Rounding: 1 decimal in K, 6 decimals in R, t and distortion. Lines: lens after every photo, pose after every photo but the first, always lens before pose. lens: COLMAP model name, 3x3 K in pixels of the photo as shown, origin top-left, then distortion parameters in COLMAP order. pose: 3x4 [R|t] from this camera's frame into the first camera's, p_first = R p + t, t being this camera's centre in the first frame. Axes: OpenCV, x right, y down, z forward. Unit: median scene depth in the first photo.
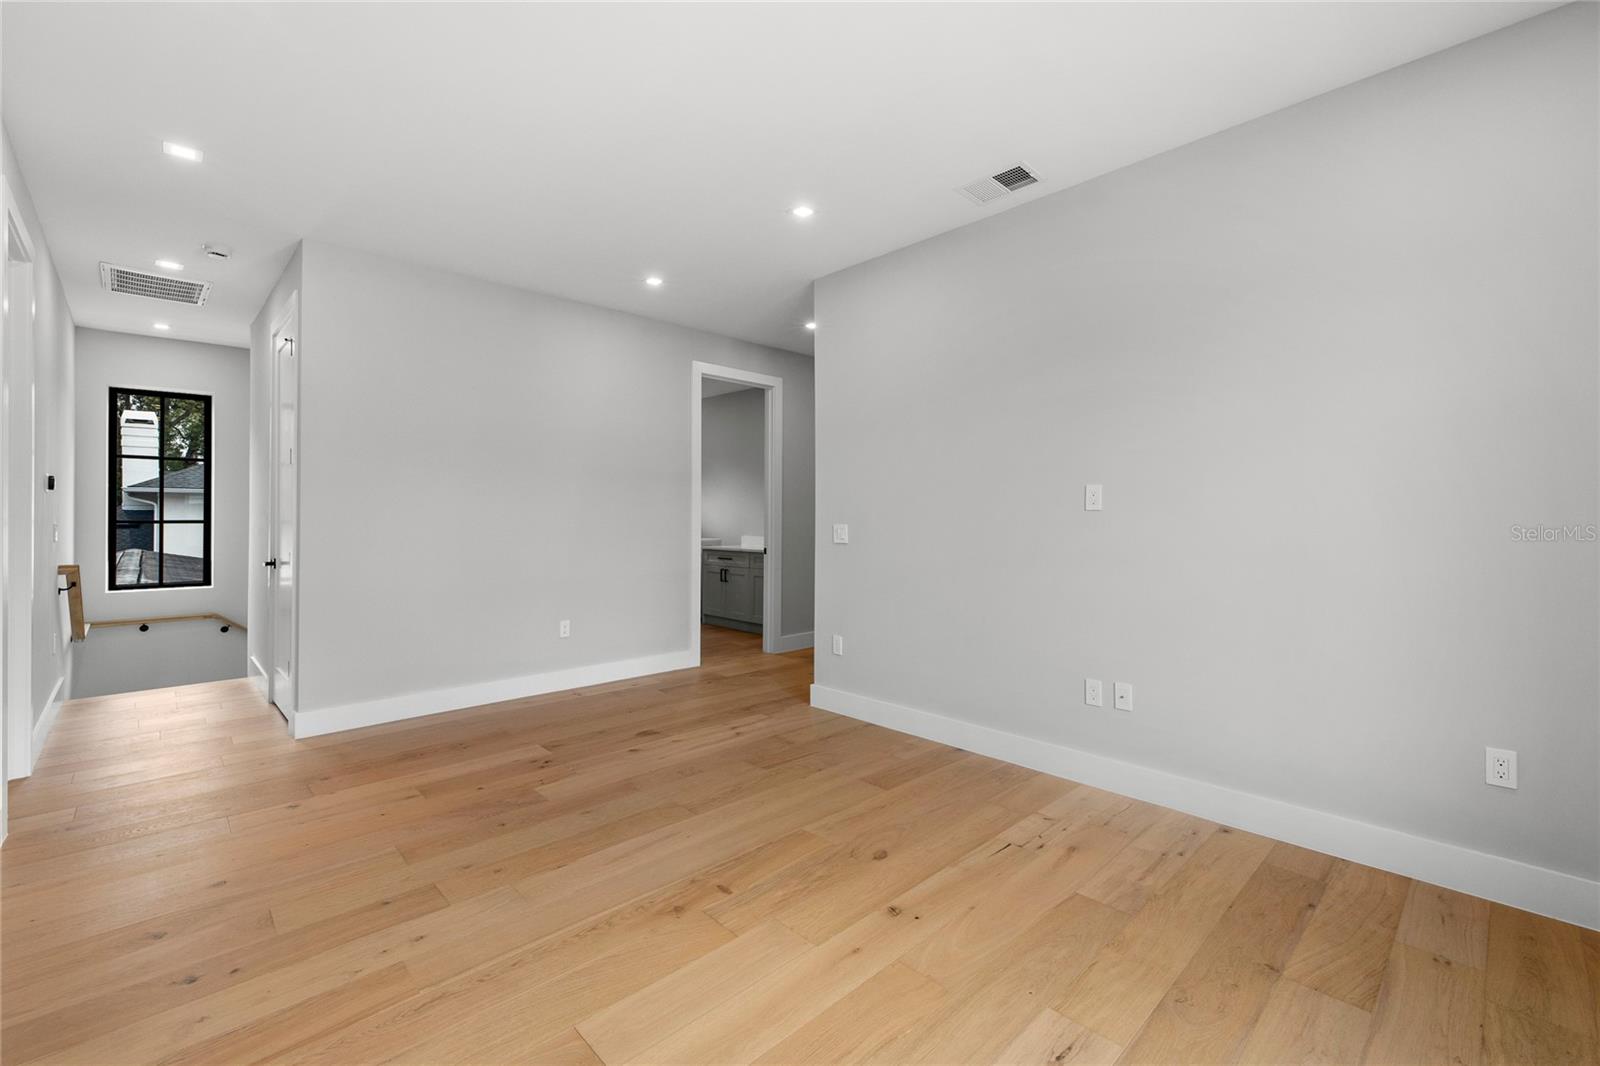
lens RADIAL K [[684.7, 0, 798.9], [0, 684.7, 515.8], [0, 0, 1]] dist [0.022600, -0.000017]
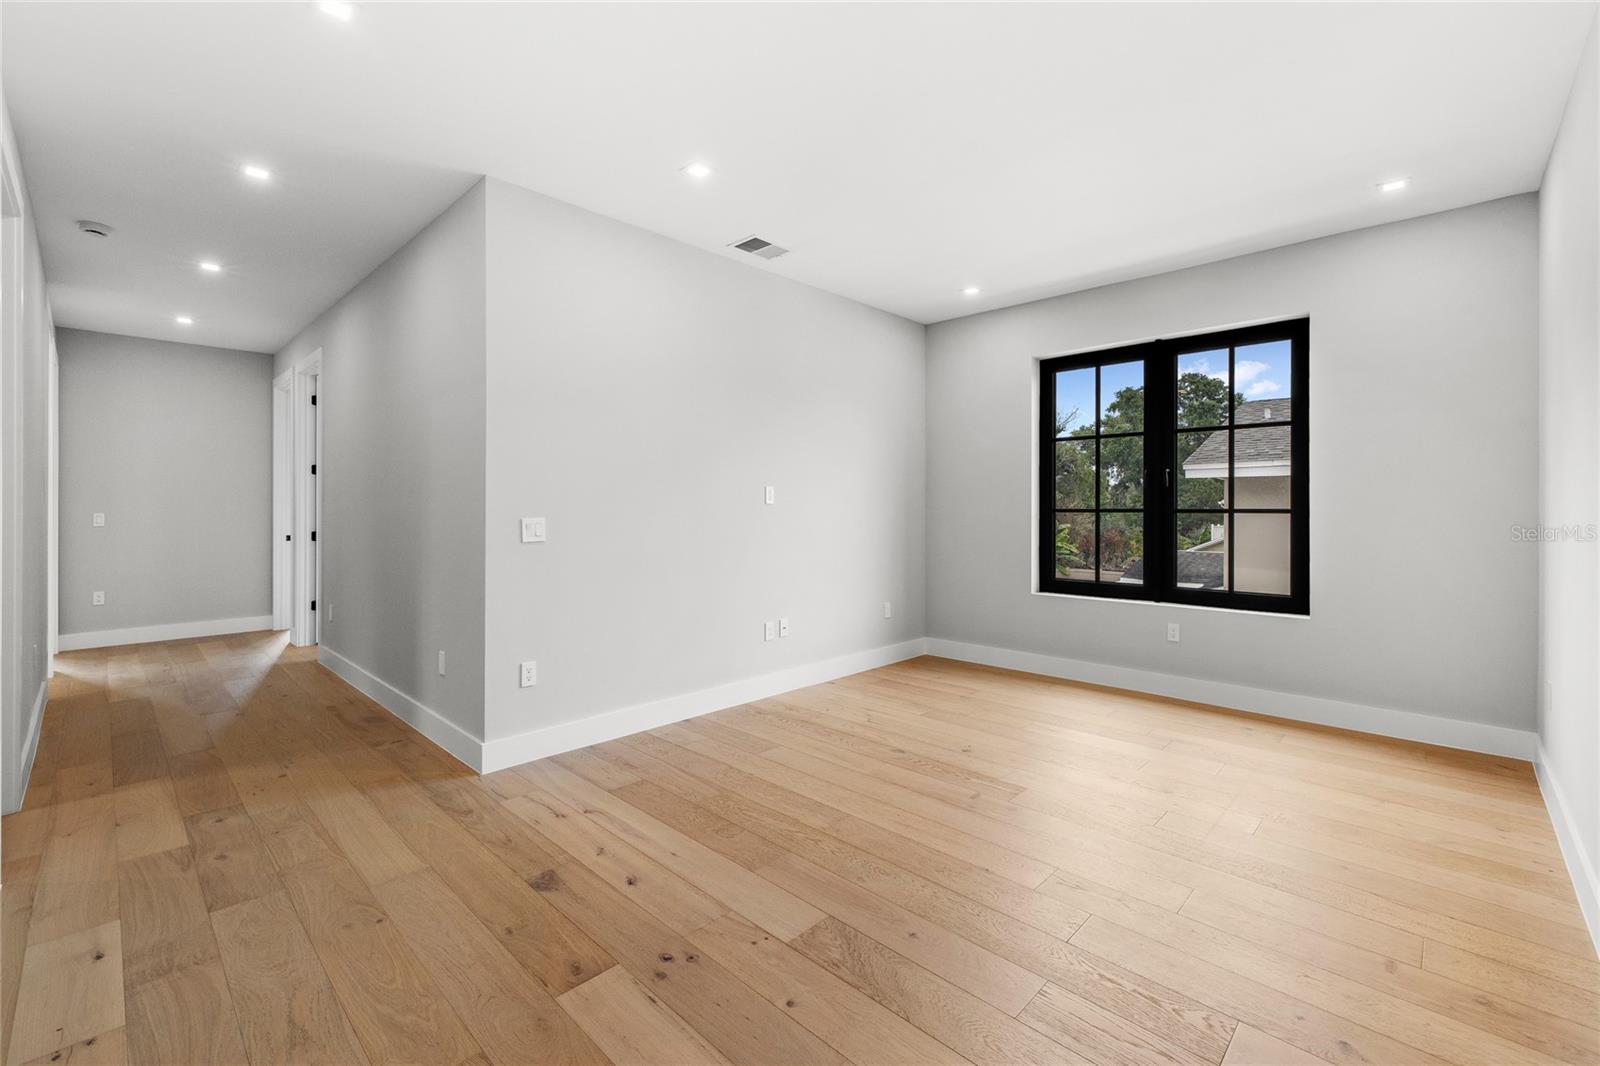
lens RADIAL K [[672.7, 0, 798.8], [0, 672.7, 512.0], [0, 0, 1]] dist [0.000703, 0.000025]
pose [[-0.045206, 0.000012, 0.998978, -0.943295], [-0.003607, 0.999993, -0.000175, 0.007834], [-0.998971, -0.003611, -0.045206, 0.970048]]
